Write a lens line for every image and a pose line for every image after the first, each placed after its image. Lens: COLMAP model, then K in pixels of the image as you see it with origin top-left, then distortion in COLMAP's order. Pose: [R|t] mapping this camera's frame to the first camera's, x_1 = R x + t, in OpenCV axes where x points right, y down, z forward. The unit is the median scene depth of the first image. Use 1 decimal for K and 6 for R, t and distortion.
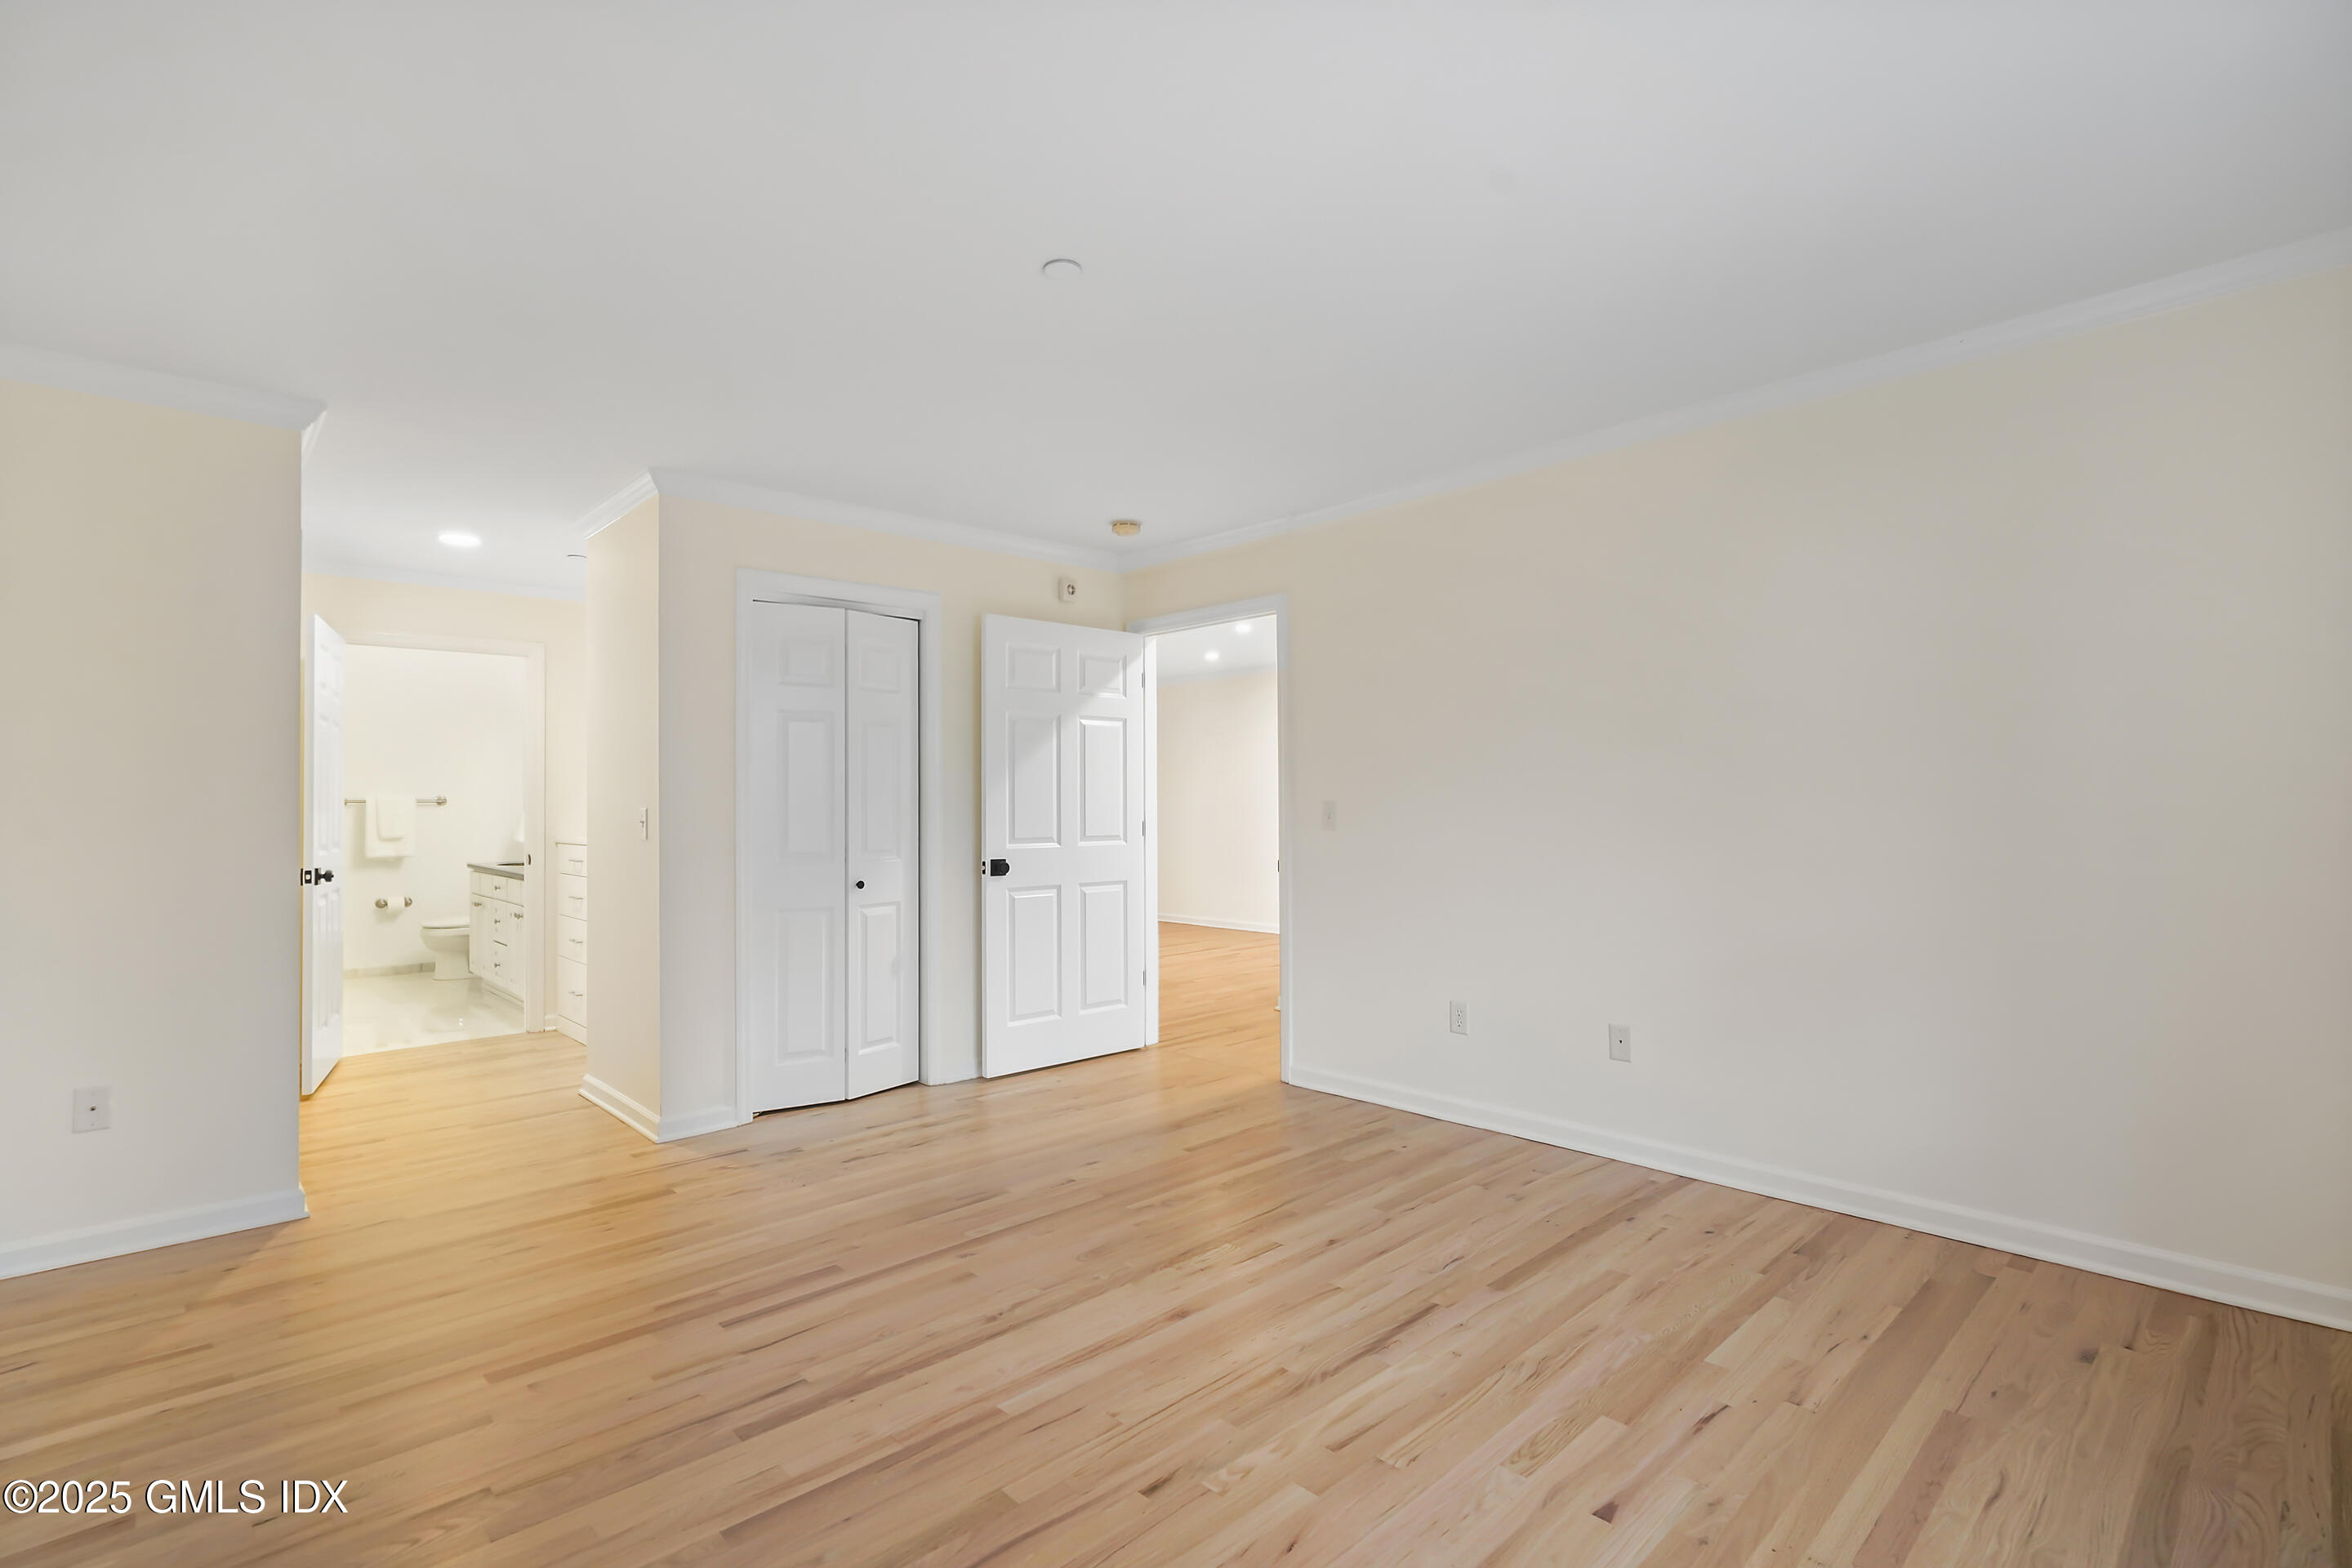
lens RADIAL K [[1082.4, 0, 1174.1], [0, 1082.4, 790.4], [0, 0, 1]] dist [-0.002088, 0.001489]
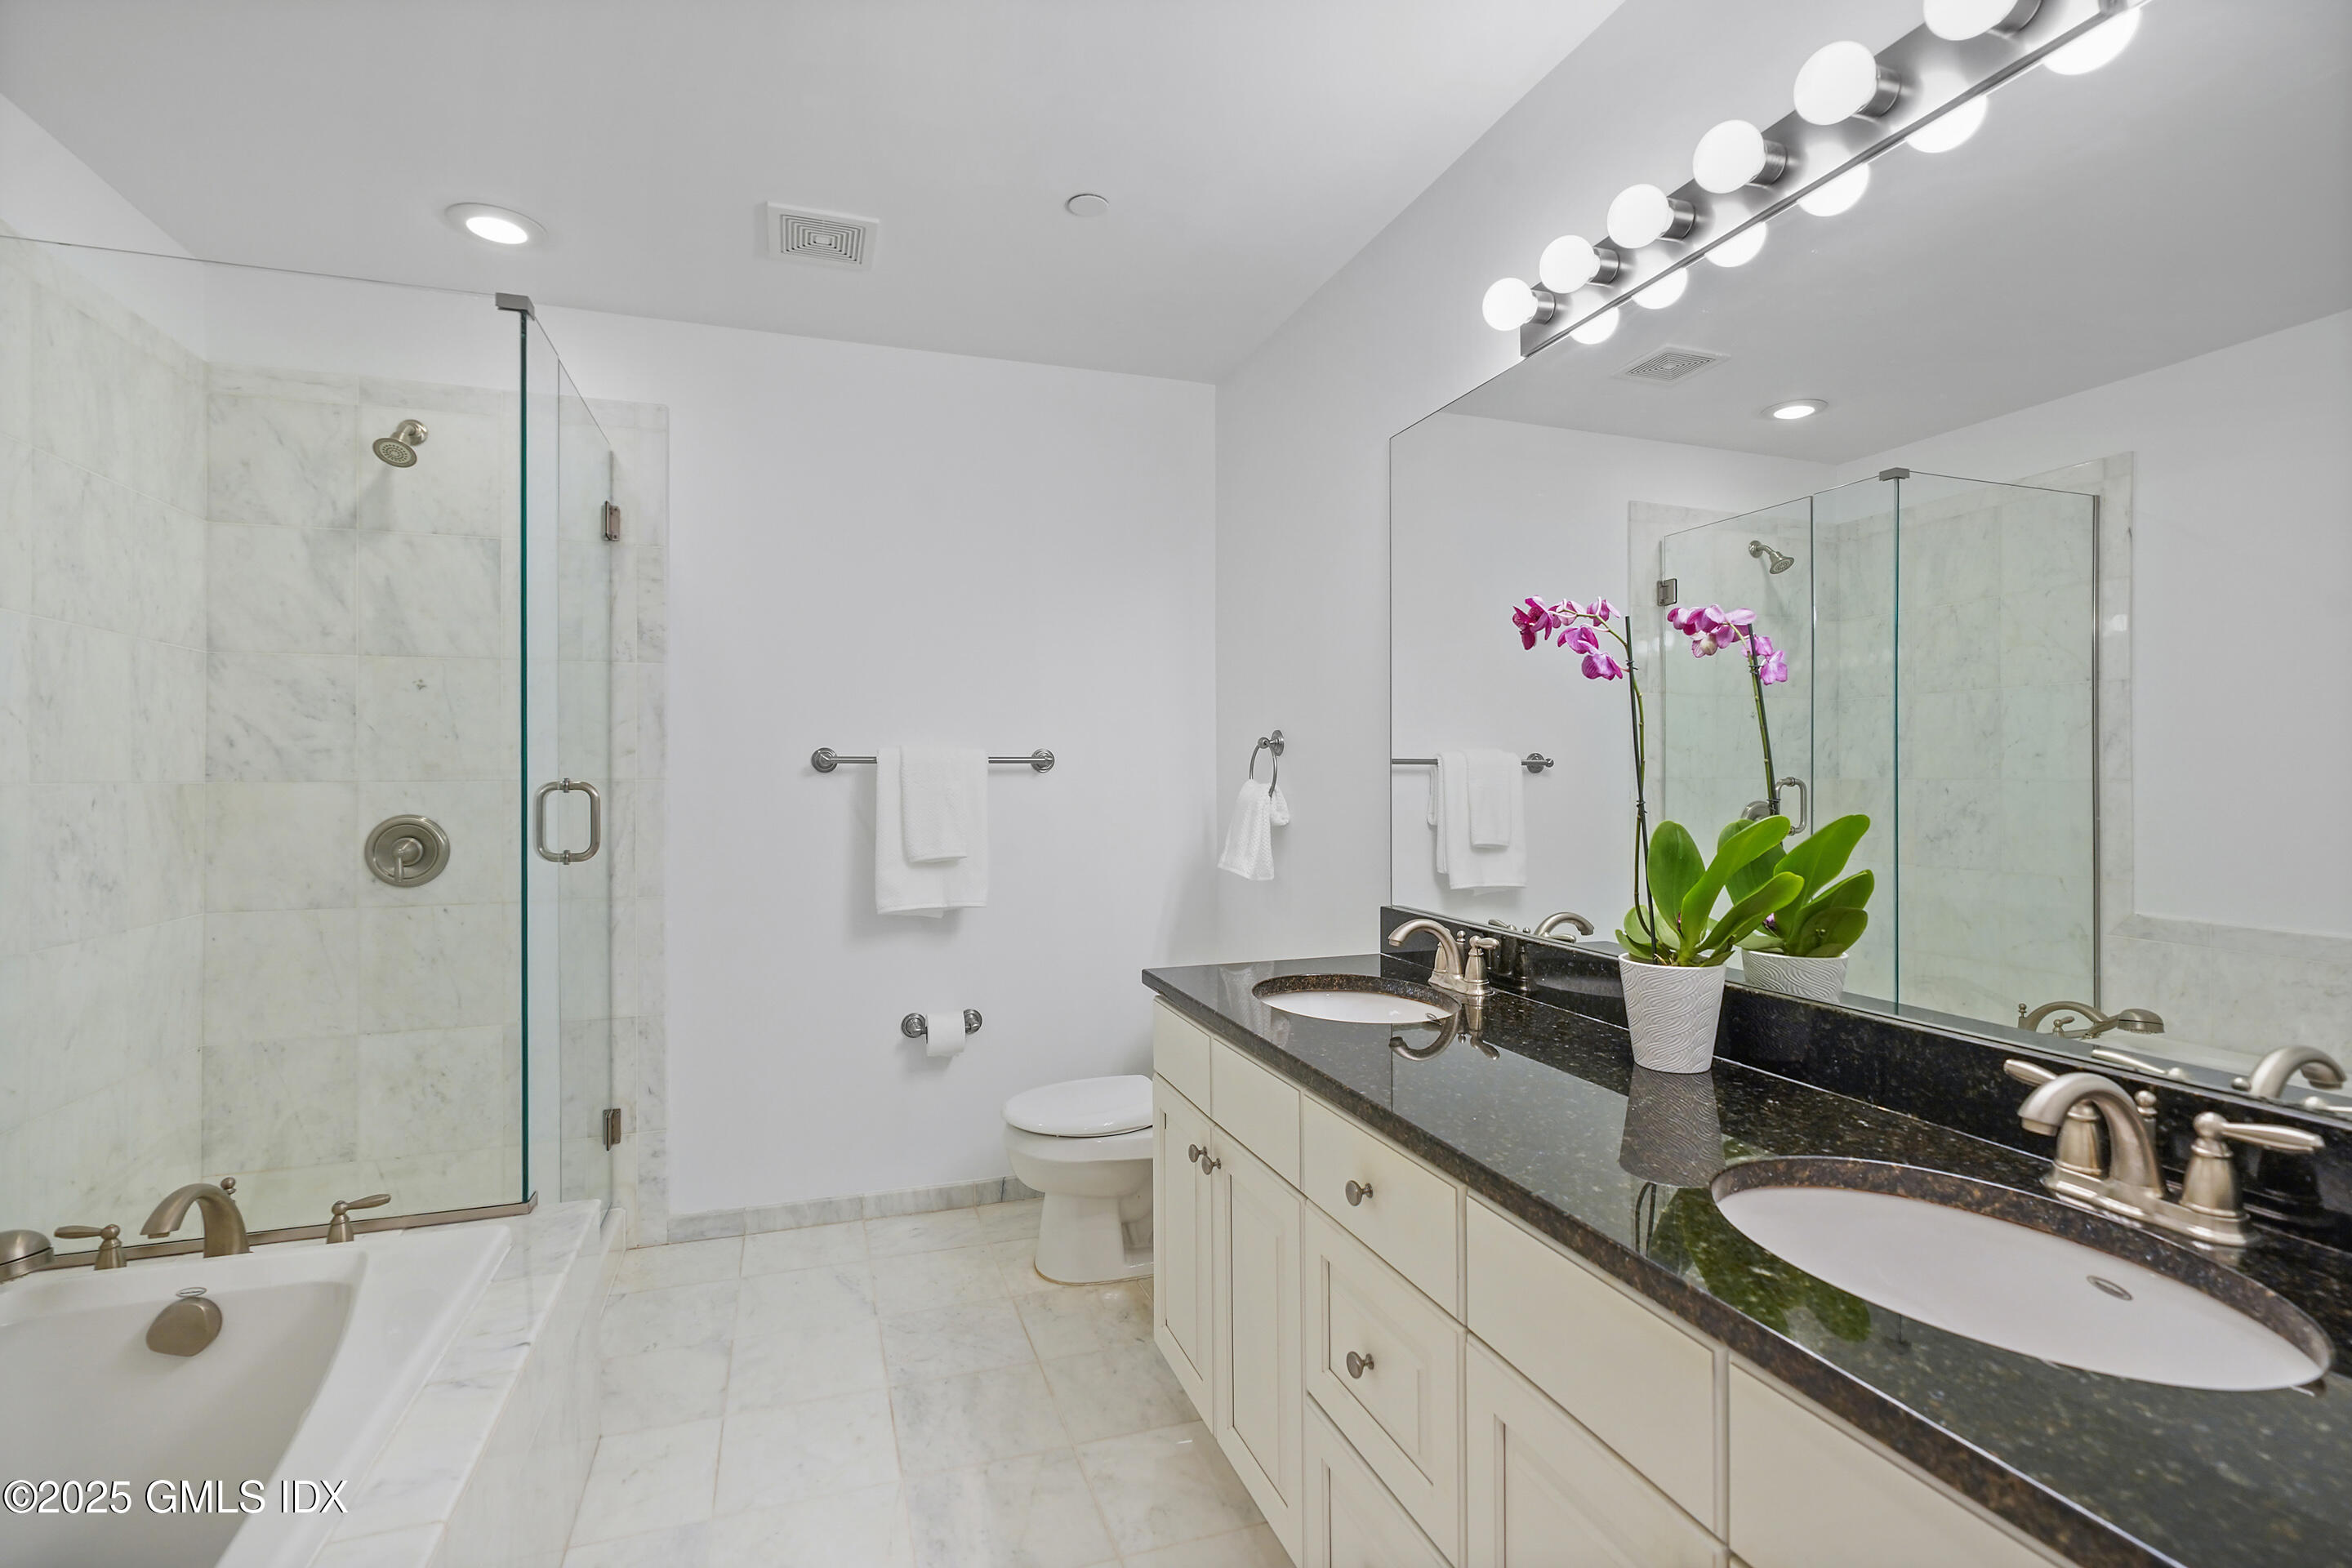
lens RADIAL K [[1082.4, 0, 1175.3], [0, 1082.4, 777.7], [0, 0, 1]] dist [-0.002088, 0.001489]
pose [[0.911266, 0.003493, -0.411804, -0.487964], [0.001630, 0.999926, 0.012089, 0.011464], [0.411815, -0.011688, 0.911192, 0.685209]]
